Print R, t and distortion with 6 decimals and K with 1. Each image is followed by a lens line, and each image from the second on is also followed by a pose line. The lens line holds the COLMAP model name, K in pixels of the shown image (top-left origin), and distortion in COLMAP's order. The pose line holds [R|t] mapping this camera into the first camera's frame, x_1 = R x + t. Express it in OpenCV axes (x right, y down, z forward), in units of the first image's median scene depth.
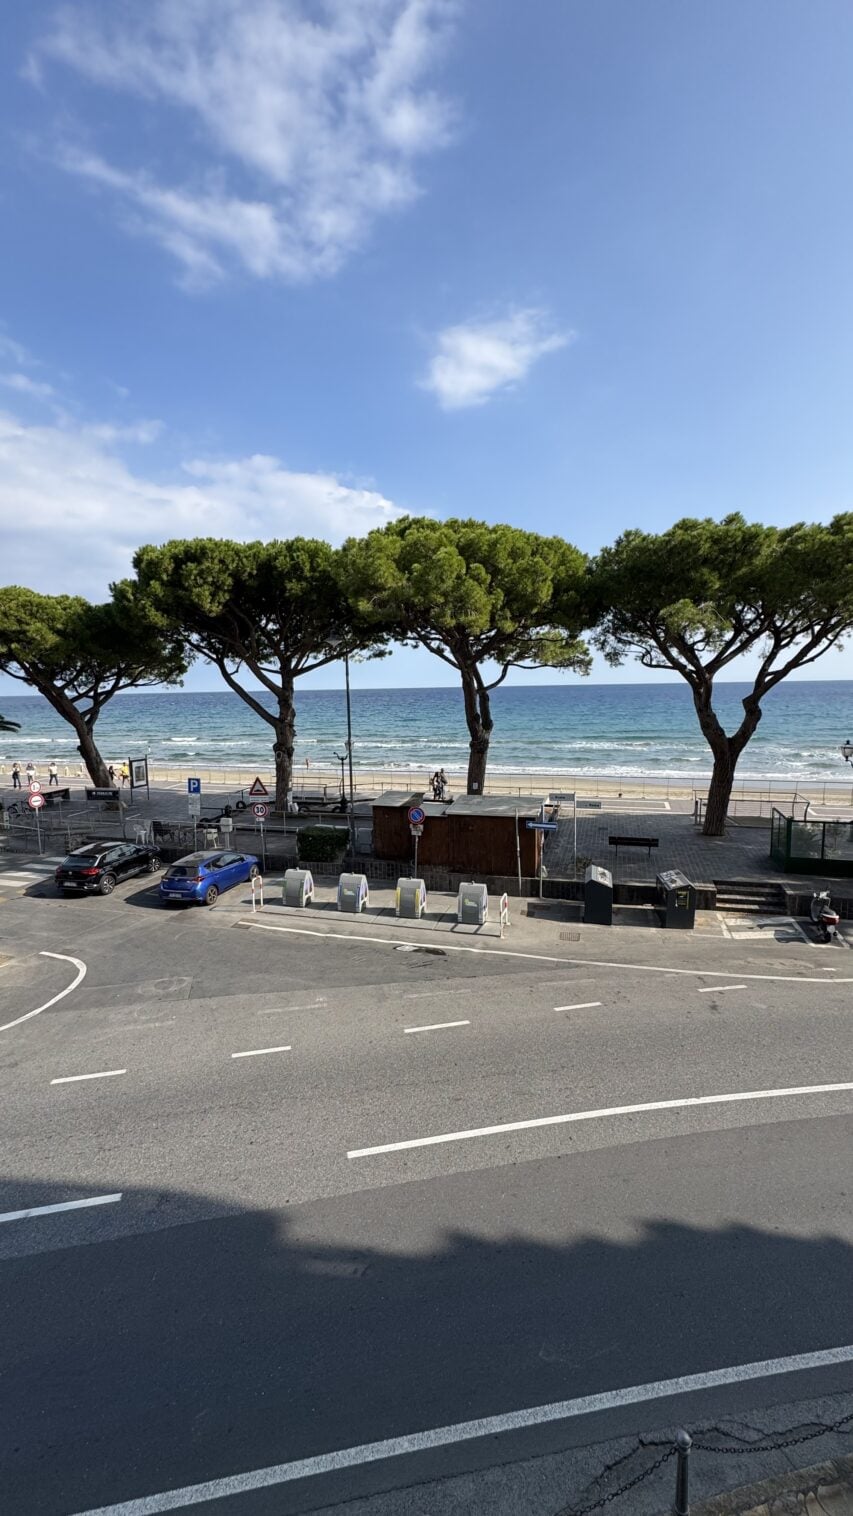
lens RADIAL K [[602.7, 0, 426.5], [0, 602.7, 758.0], [0, 0, 1]] dist [-0.000667, 0.000590]
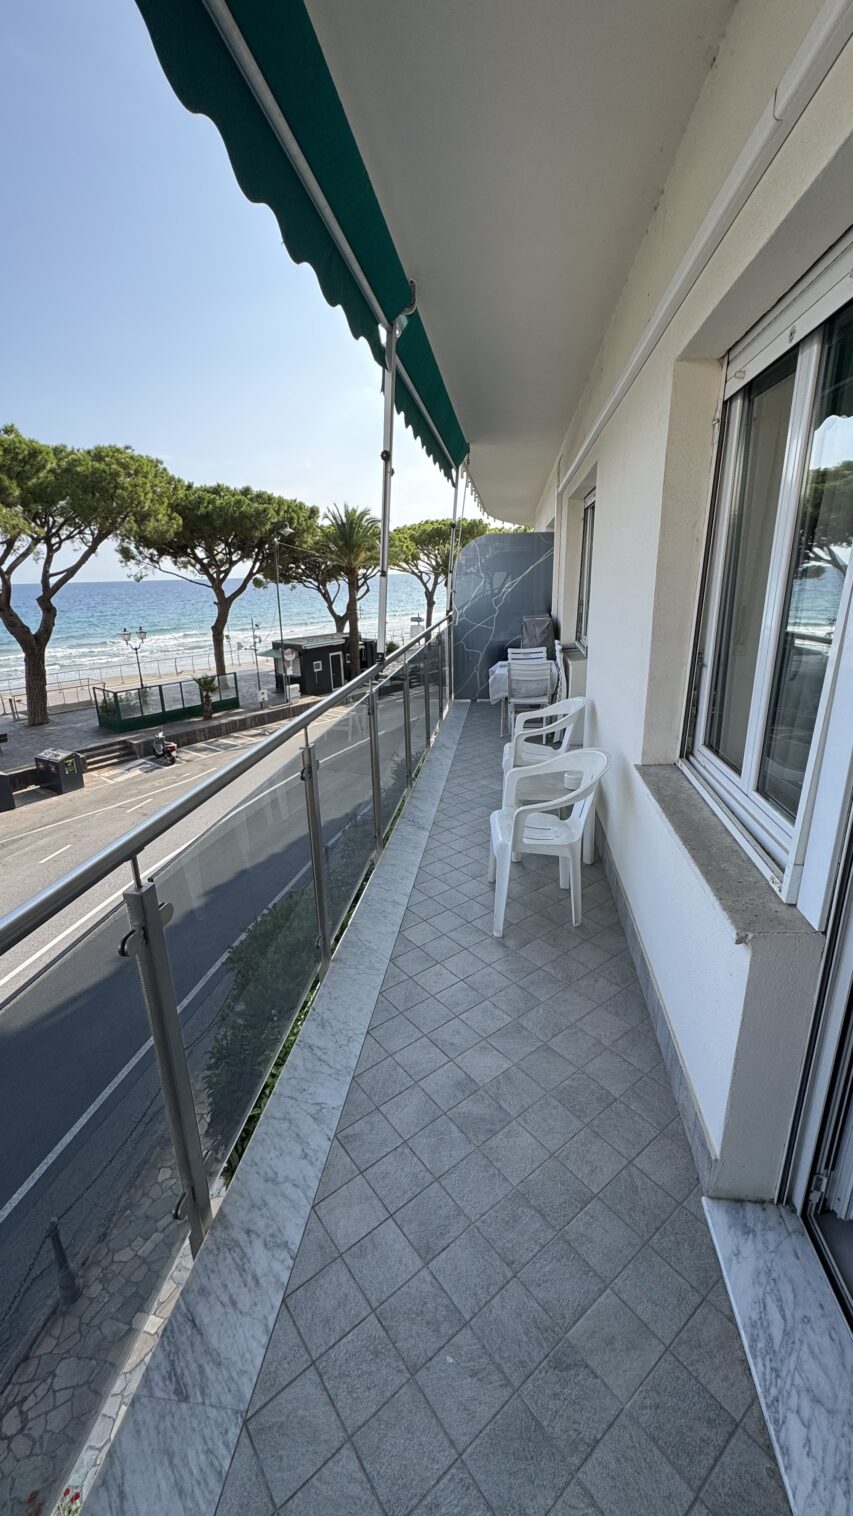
lens RADIAL K [[602.7, 0, 426.5], [0, 602.7, 758.0], [0, 0, 1]] dist [-0.000667, 0.000590]
pose [[0.370301, -0.263939, 0.890625, -0.285908], [0.127151, 0.964161, 0.232865, 0.019824], [-0.920168, 0.027014, 0.390590, -0.099052]]
